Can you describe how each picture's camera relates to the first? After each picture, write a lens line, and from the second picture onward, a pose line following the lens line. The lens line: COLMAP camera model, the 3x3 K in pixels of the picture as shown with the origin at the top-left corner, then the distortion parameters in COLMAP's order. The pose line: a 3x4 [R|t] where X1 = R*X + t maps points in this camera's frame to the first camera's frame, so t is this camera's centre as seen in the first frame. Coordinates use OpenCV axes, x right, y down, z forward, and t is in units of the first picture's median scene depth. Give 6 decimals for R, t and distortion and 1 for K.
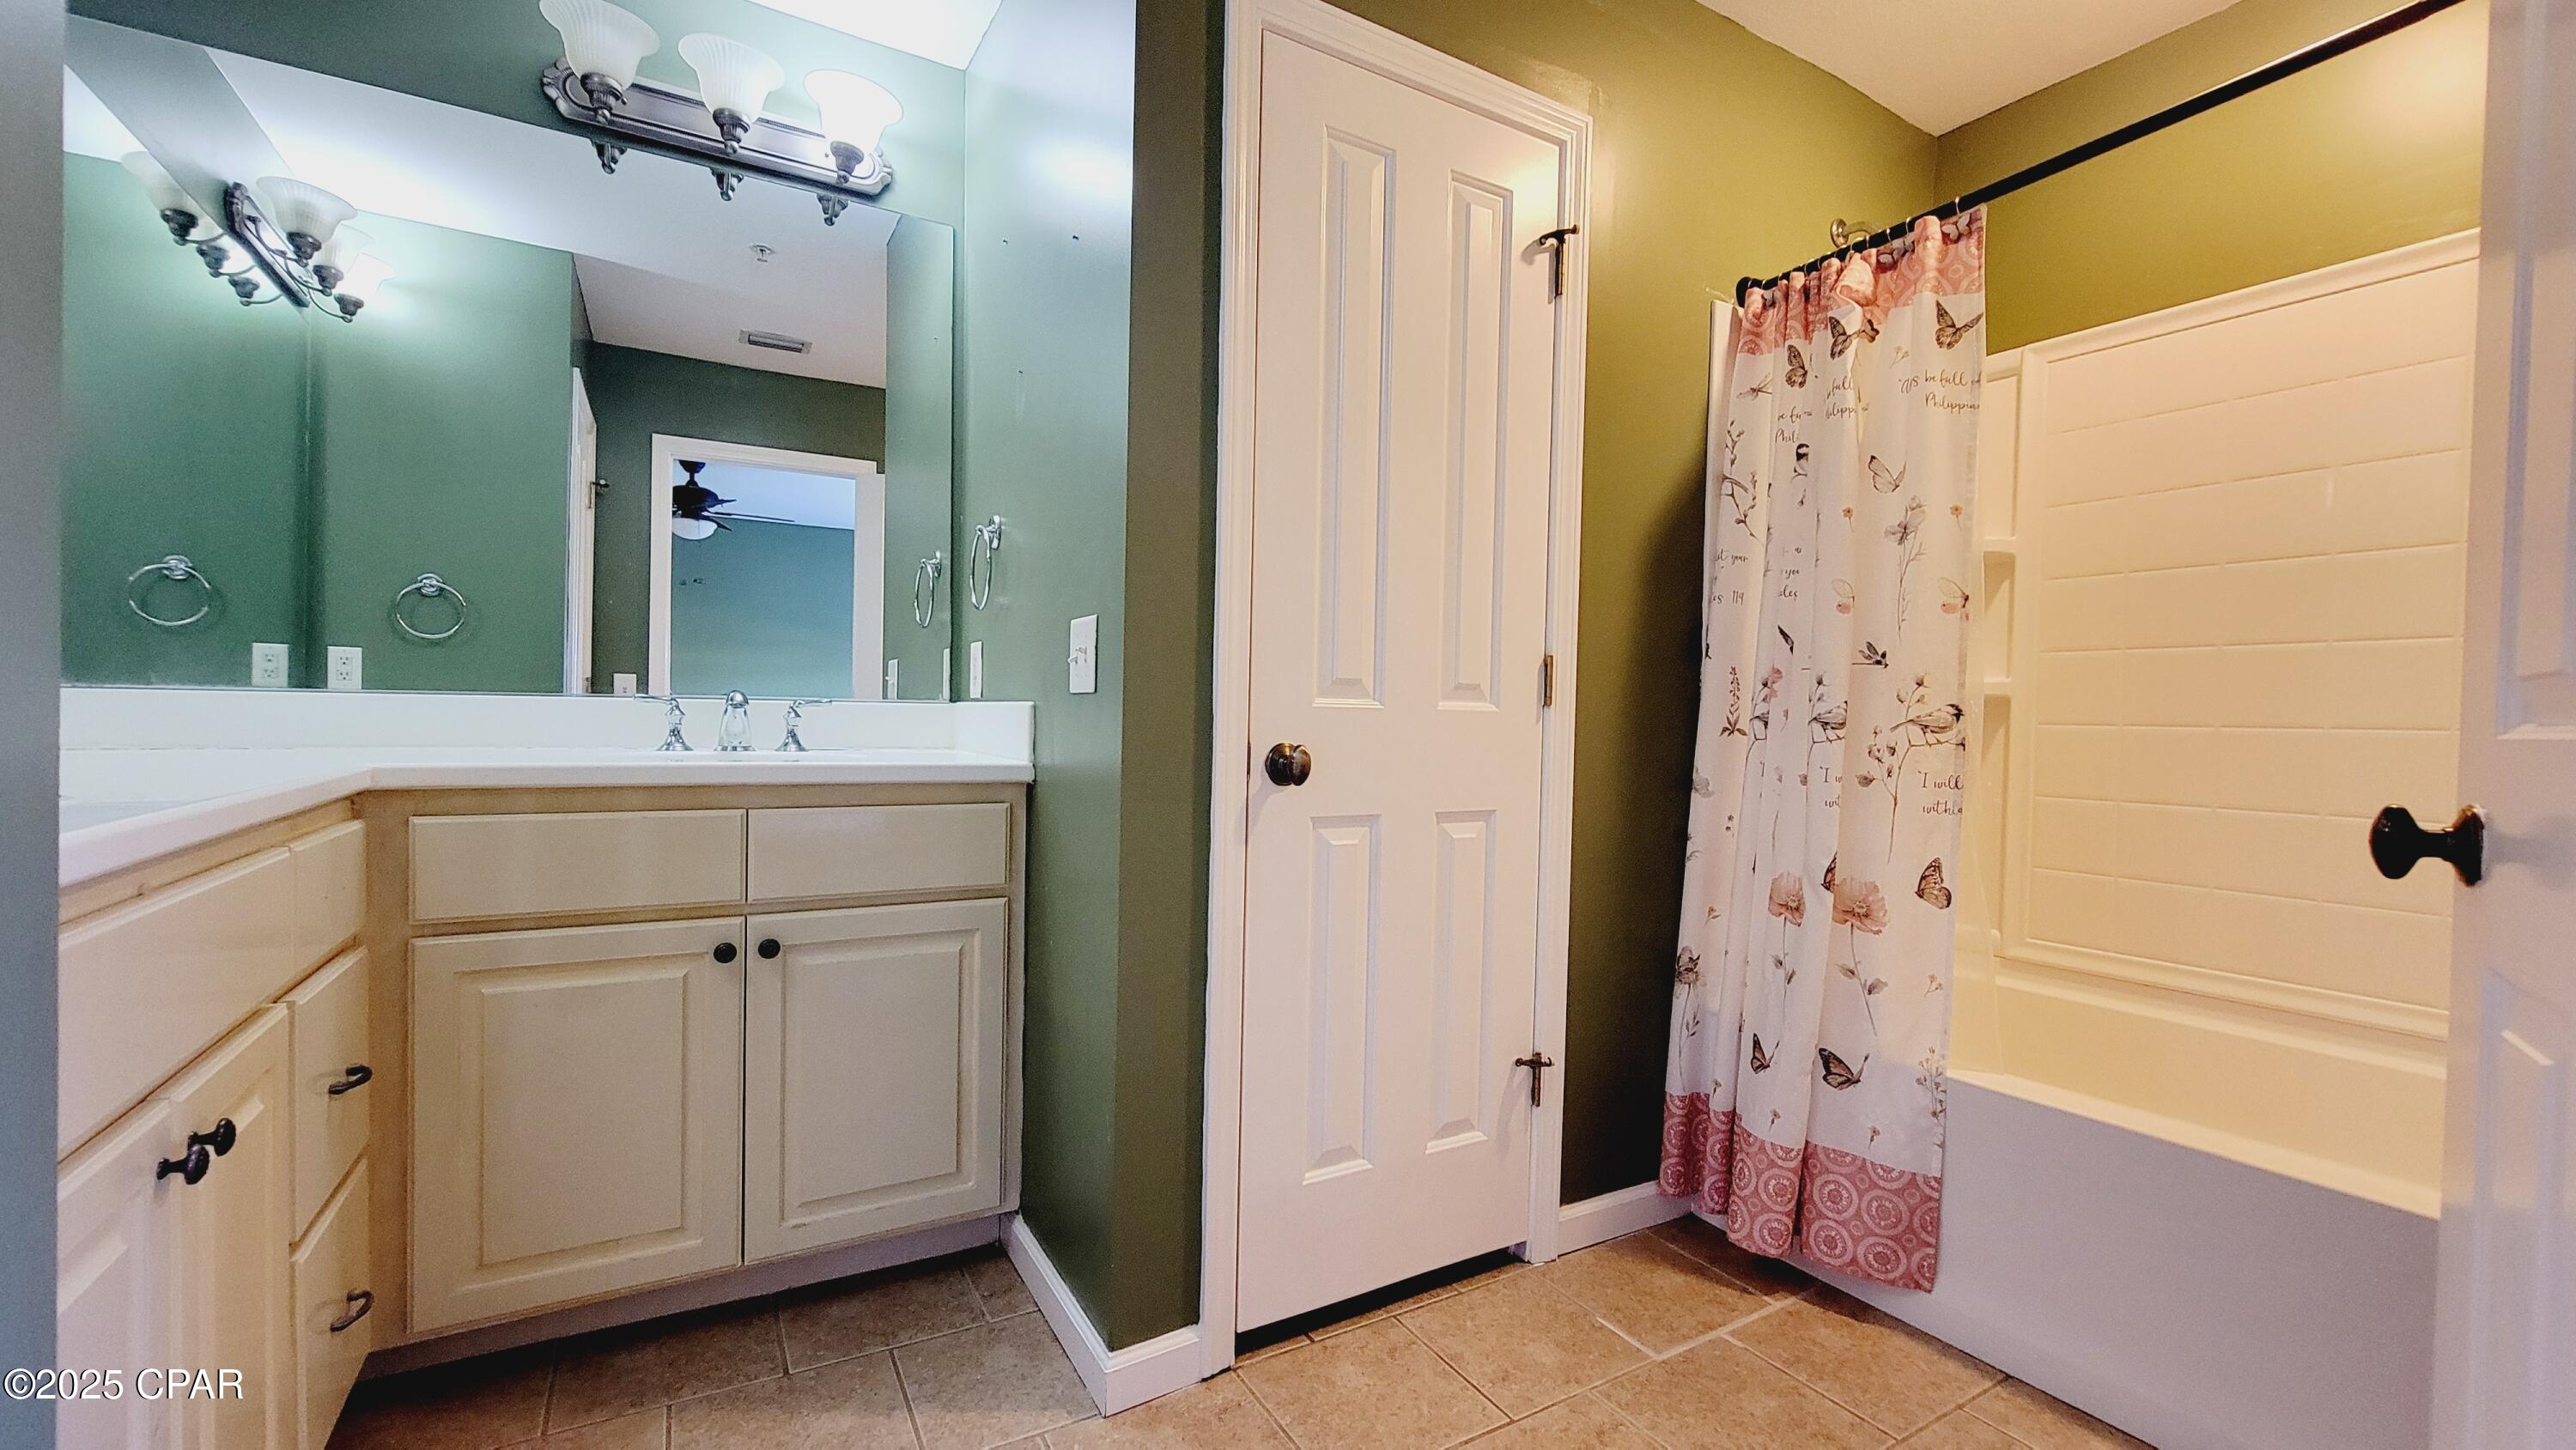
lens RADIAL K [[1041.7, 0, 1282.6], [0, 1041.7, 738.2], [0, 0, 1]] dist [-0.003000, -0.000012]
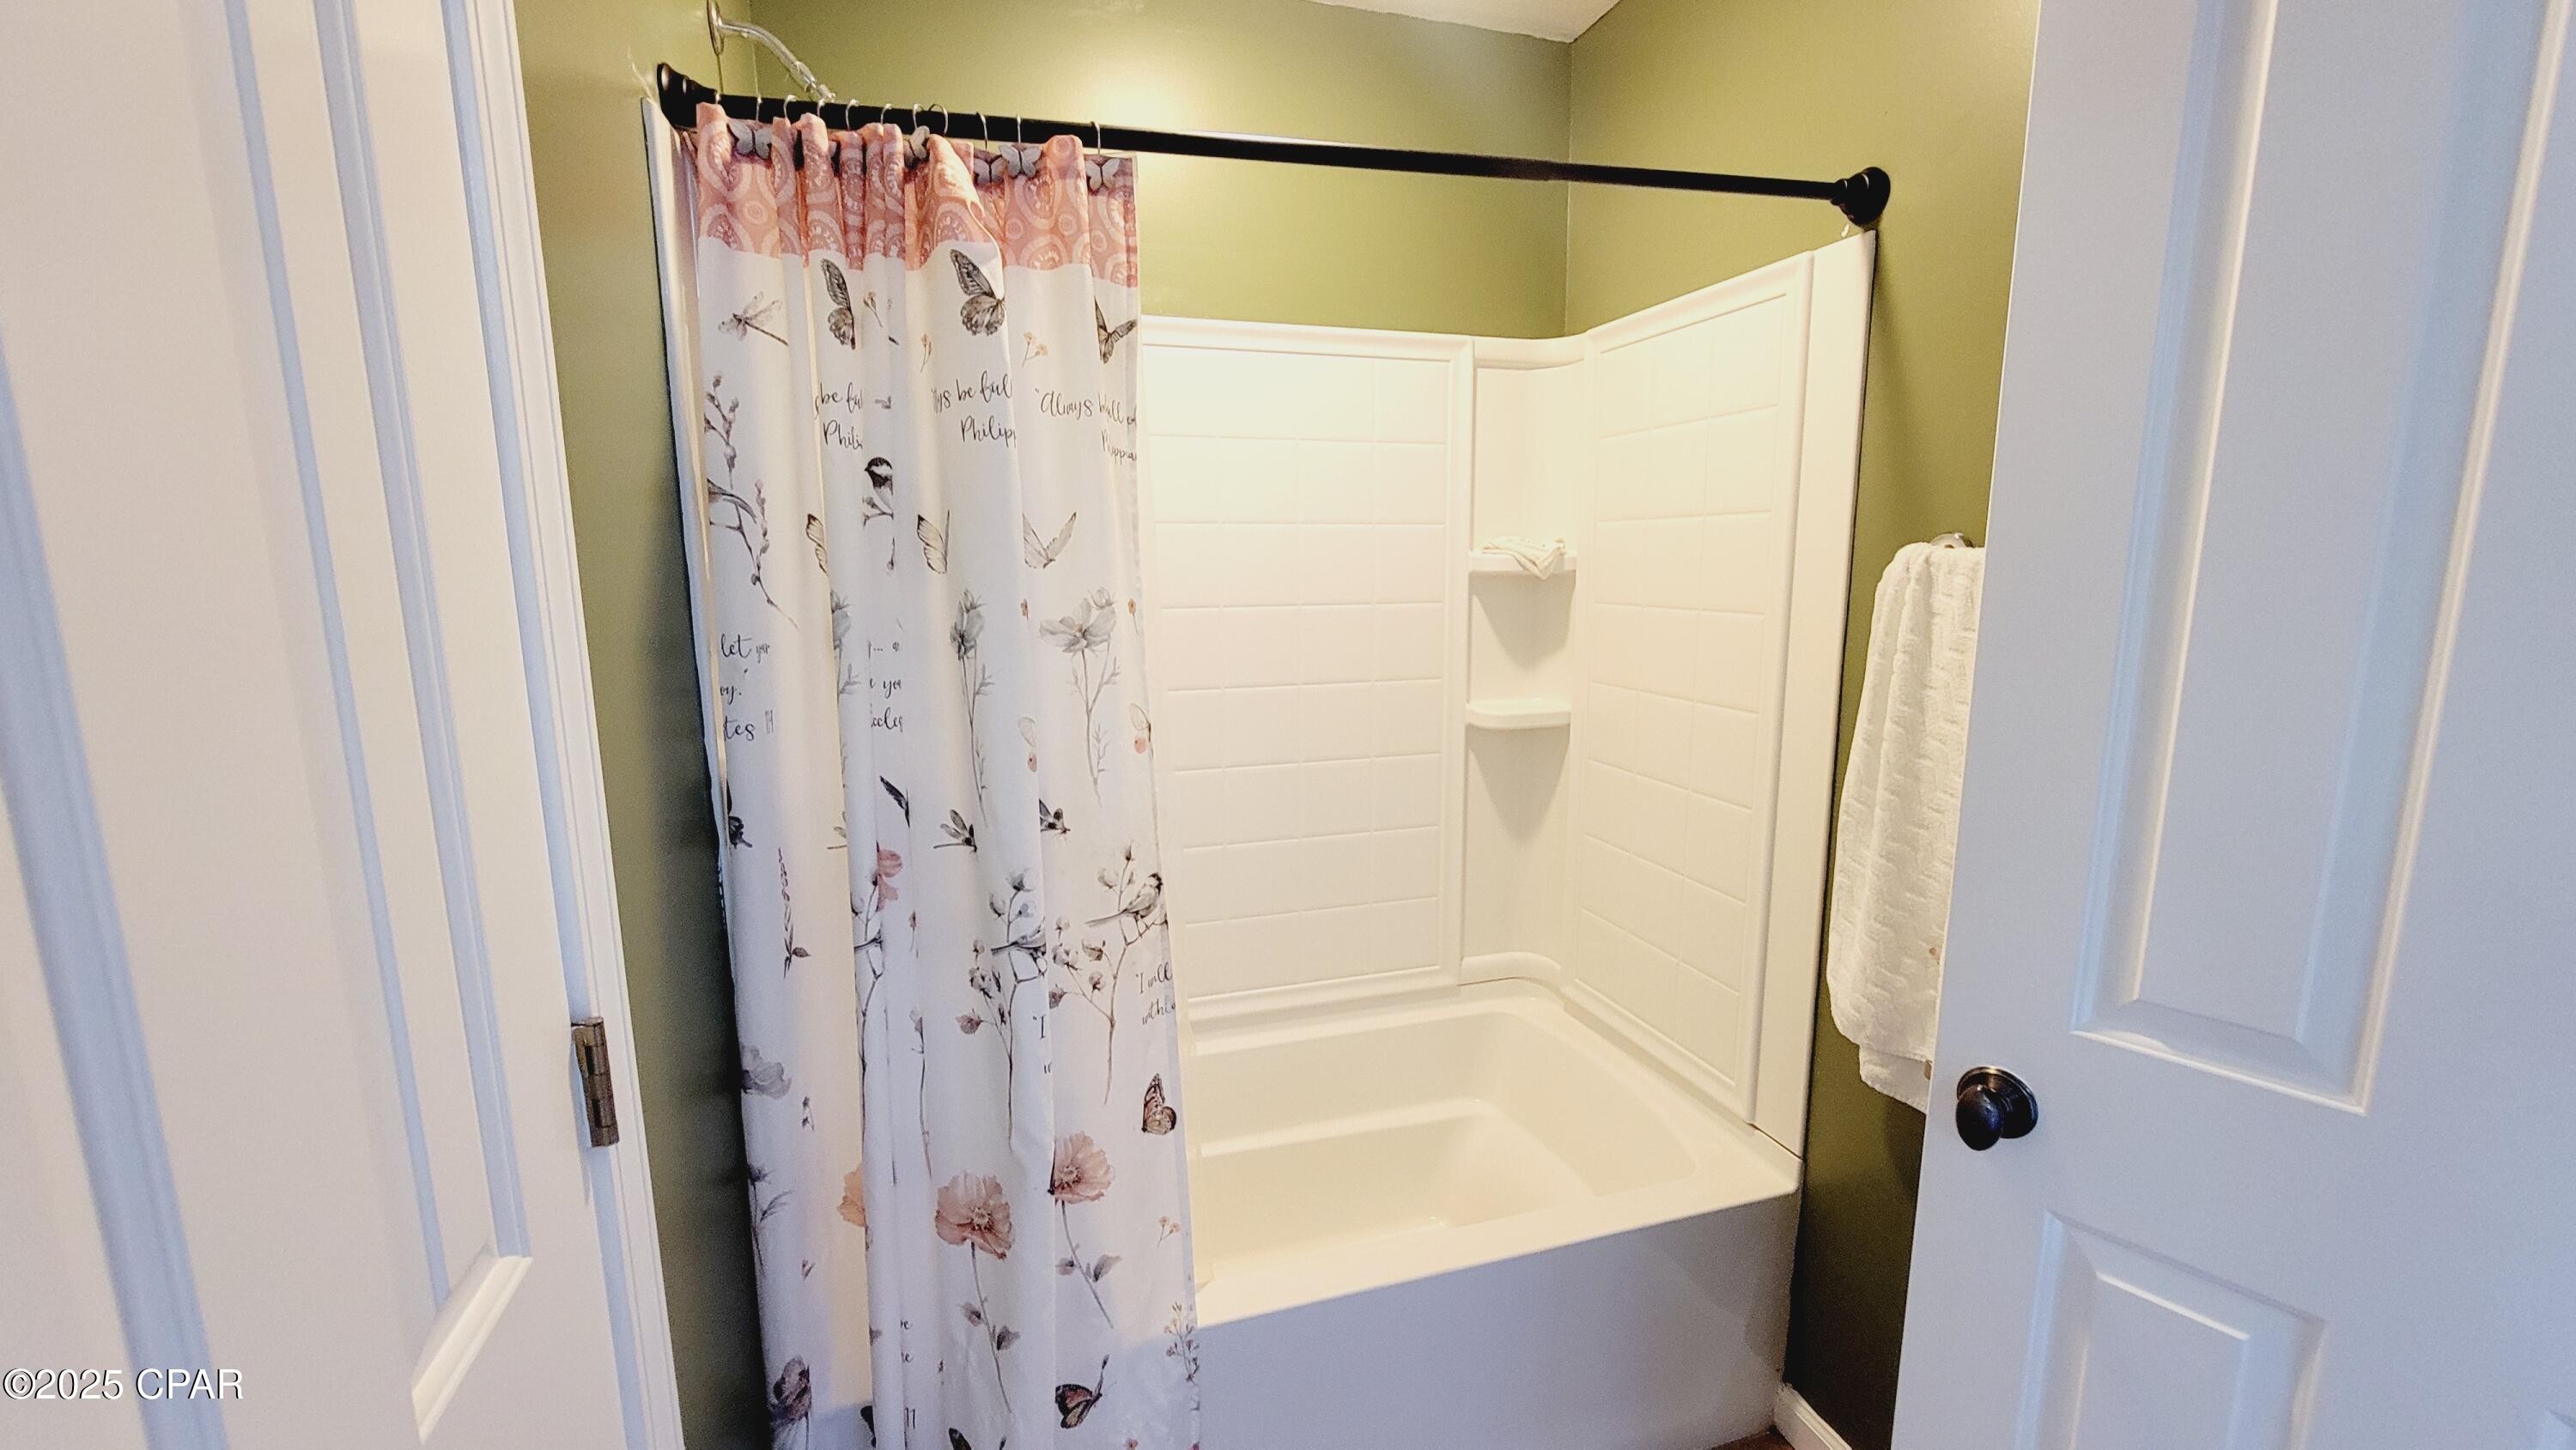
lens RADIAL K [[1041.7, 0, 1282.6], [0, 1041.7, 738.2], [0, 0, 1]] dist [-0.003000, -0.000012]
pose [[0.227003, -0.190797, 0.955021, -0.021752], [0.035541, 0.981591, 0.187657, -0.248473], [-0.973245, -0.008656, 0.229606, 0.703156]]
